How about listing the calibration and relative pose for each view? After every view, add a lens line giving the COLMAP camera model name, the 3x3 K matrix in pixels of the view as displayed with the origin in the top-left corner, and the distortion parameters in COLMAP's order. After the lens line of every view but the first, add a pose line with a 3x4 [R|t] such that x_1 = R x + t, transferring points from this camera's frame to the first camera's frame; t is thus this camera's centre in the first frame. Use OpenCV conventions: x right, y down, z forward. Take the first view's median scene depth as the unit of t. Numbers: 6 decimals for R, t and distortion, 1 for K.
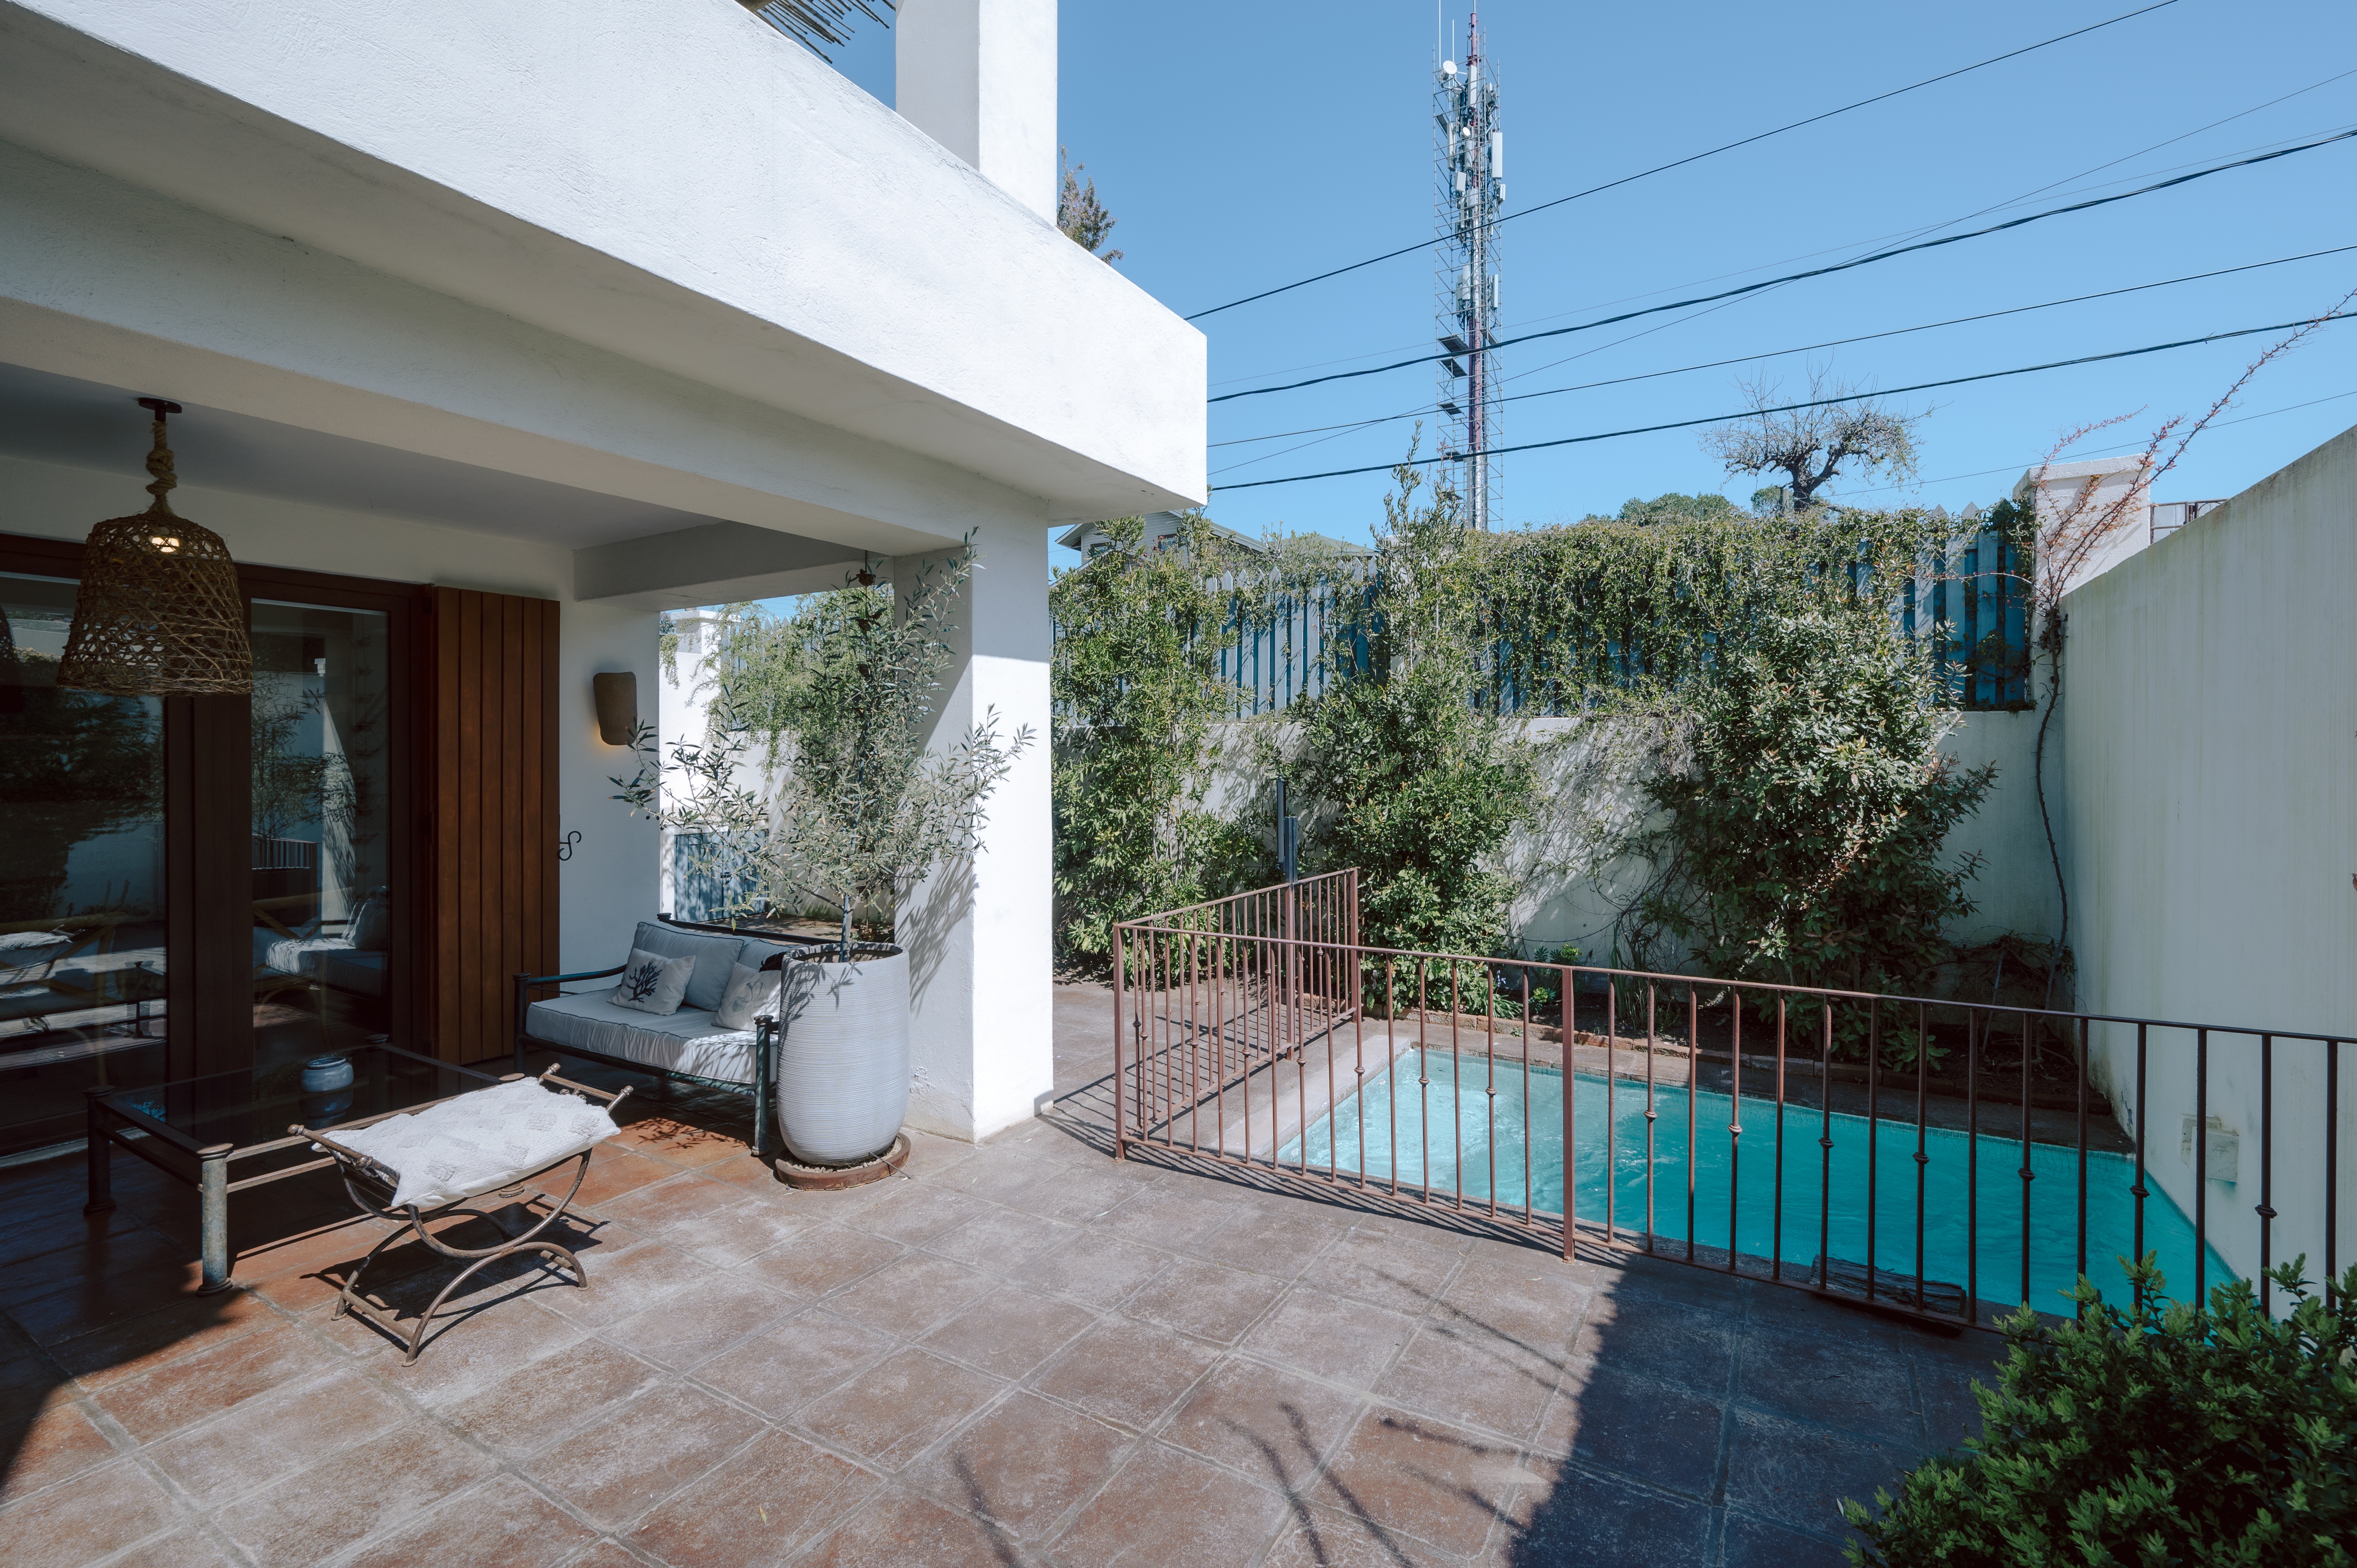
lens RADIAL K [[1008.7, 0, 1247.9], [0, 1008.7, 763.2], [0, 0, 1]] dist [0.000540, 0.000011]
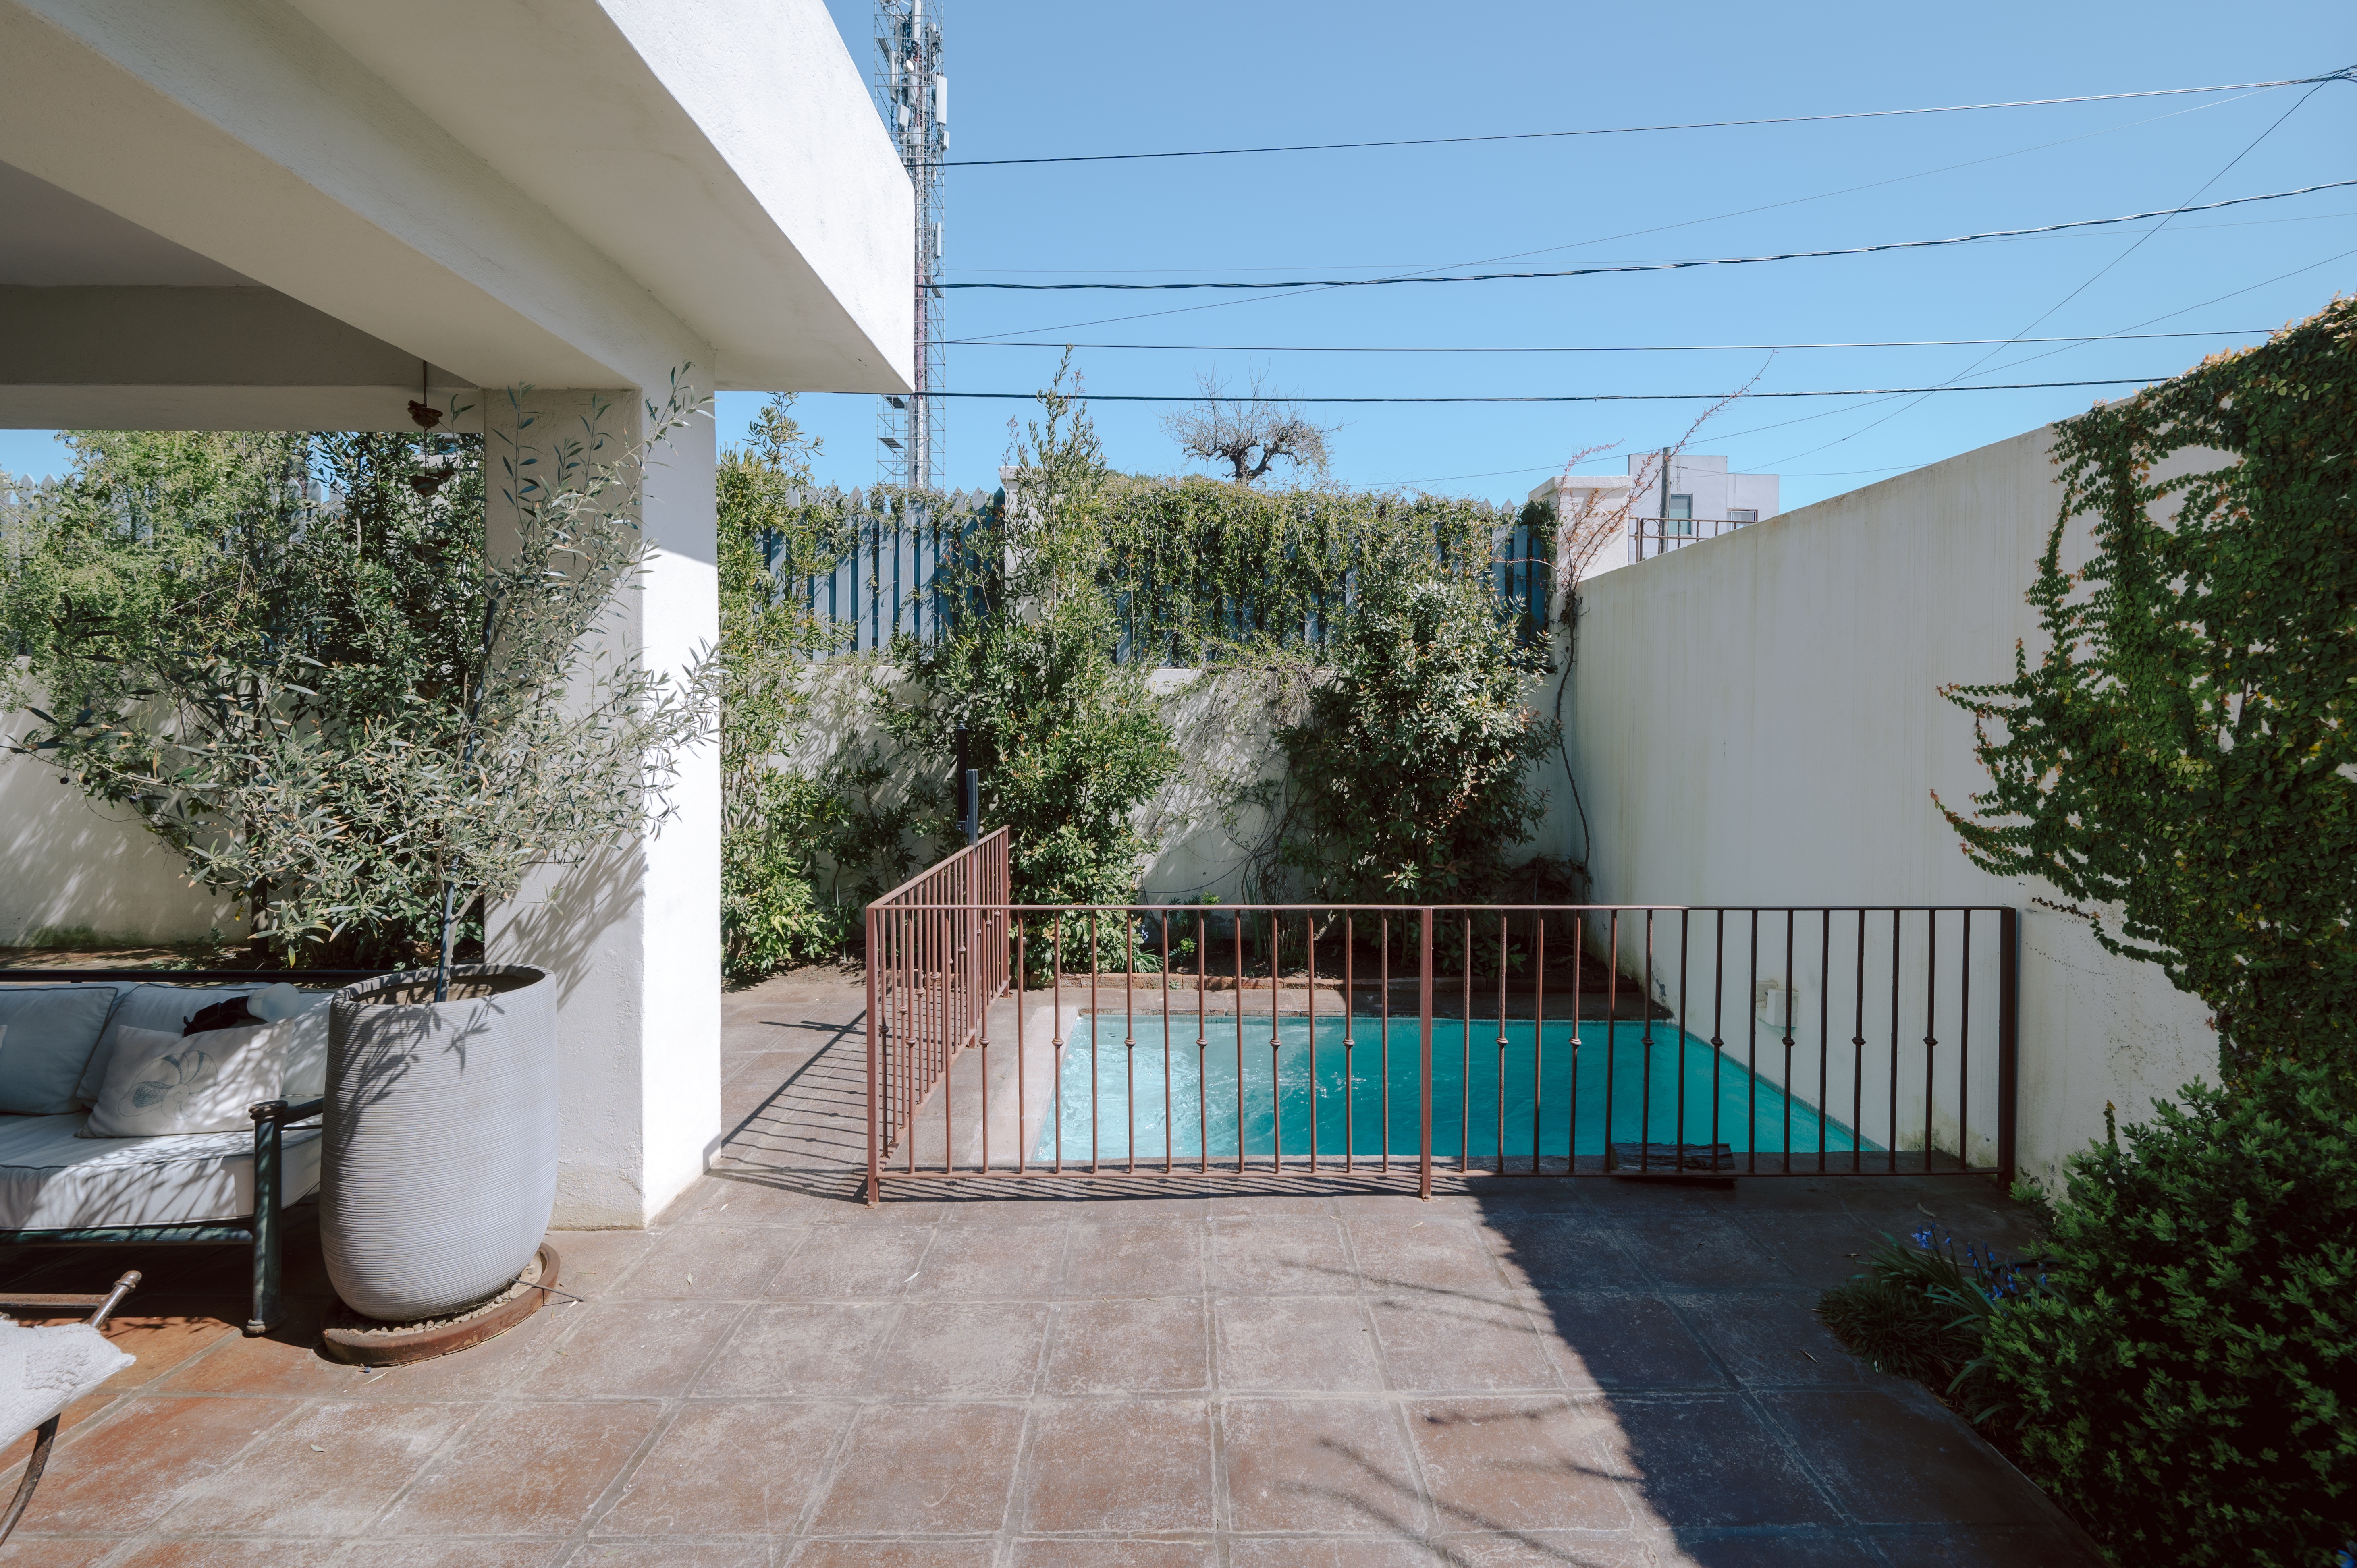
lens RADIAL K [[1012.0, 0, 1188.5], [0, 1012.0, 739.5], [0, 0, 1]] dist [-0.000201, 0.000209]
pose [[0.868966, -0.002190, 0.494867, -0.242952], [-0.005488, 0.999886, 0.014061, 0.013995], [-0.494841, -0.014935, 0.868855, 0.157345]]
